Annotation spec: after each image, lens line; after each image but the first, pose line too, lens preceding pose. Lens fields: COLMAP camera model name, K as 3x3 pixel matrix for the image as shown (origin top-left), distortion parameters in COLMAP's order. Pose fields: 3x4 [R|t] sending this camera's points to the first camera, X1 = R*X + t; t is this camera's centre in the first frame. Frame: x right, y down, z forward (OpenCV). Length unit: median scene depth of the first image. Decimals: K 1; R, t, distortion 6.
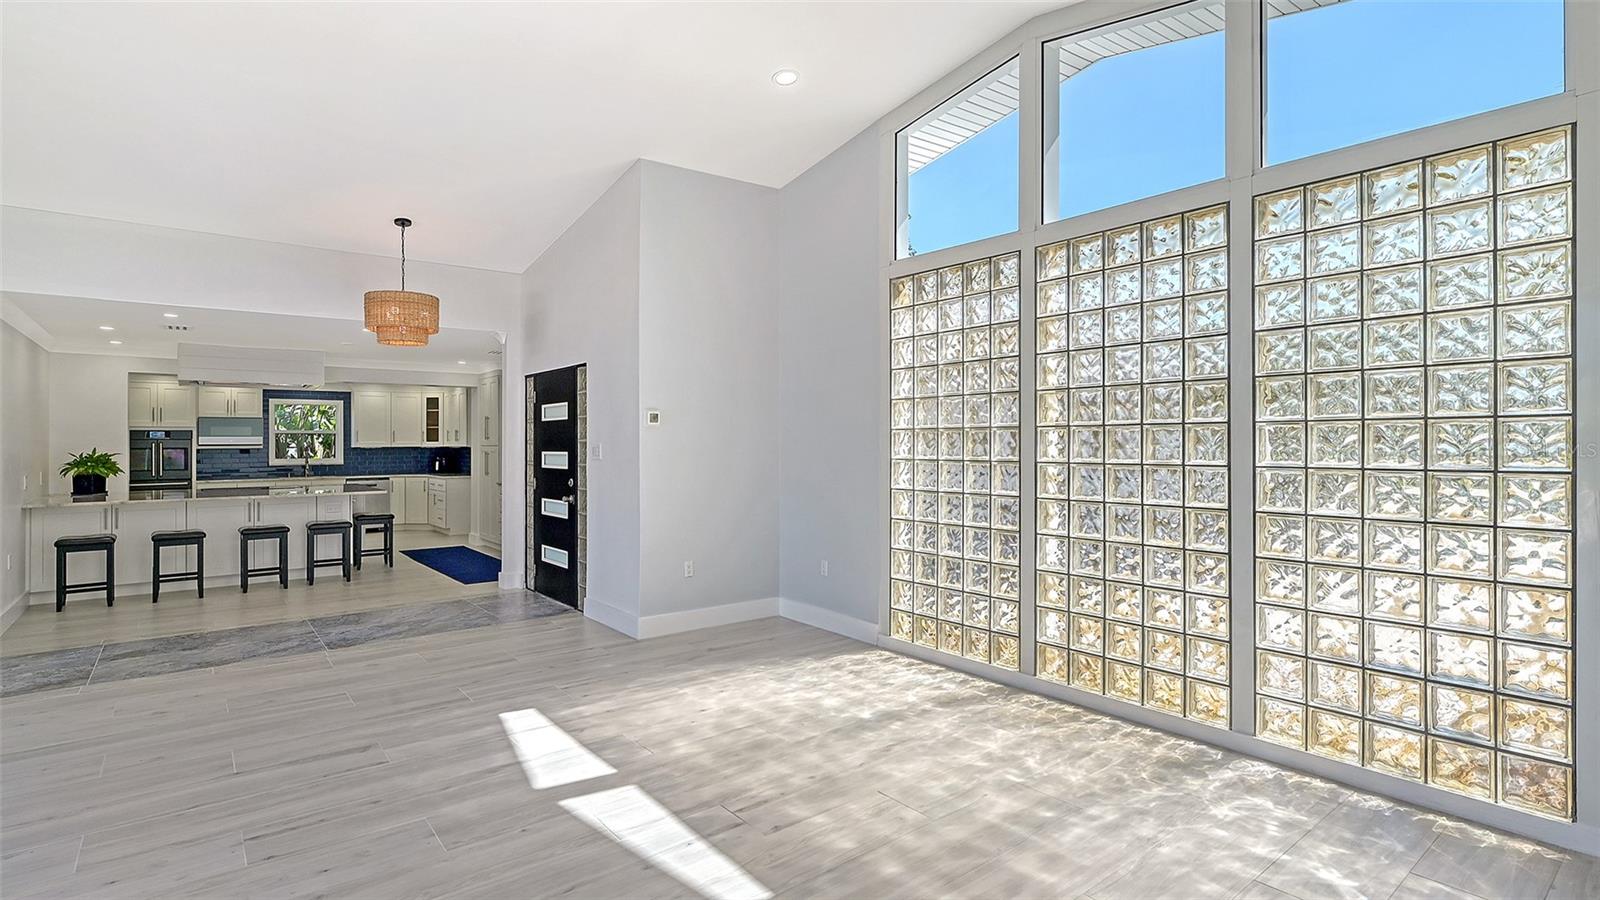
lens RADIAL K [[771.4, 0, 786.3], [0, 771.4, 437.3], [0, 0, 1]] dist [0.006110, -0.001695]
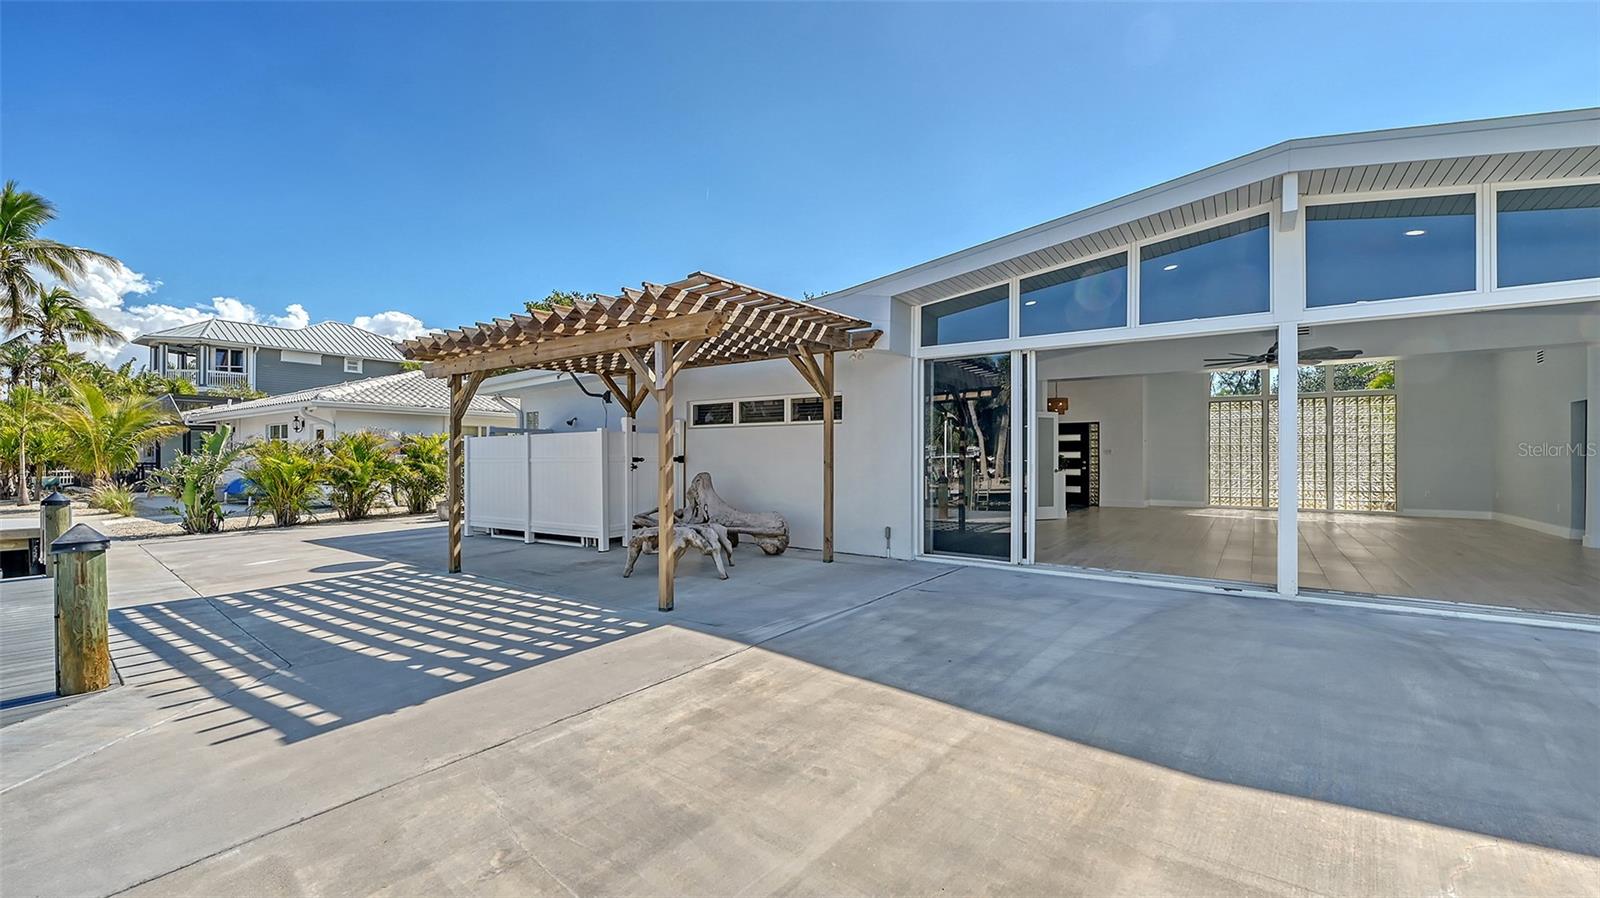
lens RADIAL K [[650.8, 0, 798.7], [0, 650.8, 457.5], [0, 0, 1]] dist [0.000678, 0.000213]
pose [[0.954935, -0.001180, 0.296811, -3.365947], [-0.003982, 0.999851, 0.016785, 0.004761], [-0.296787, -0.017210, 0.954789, -1.678854]]
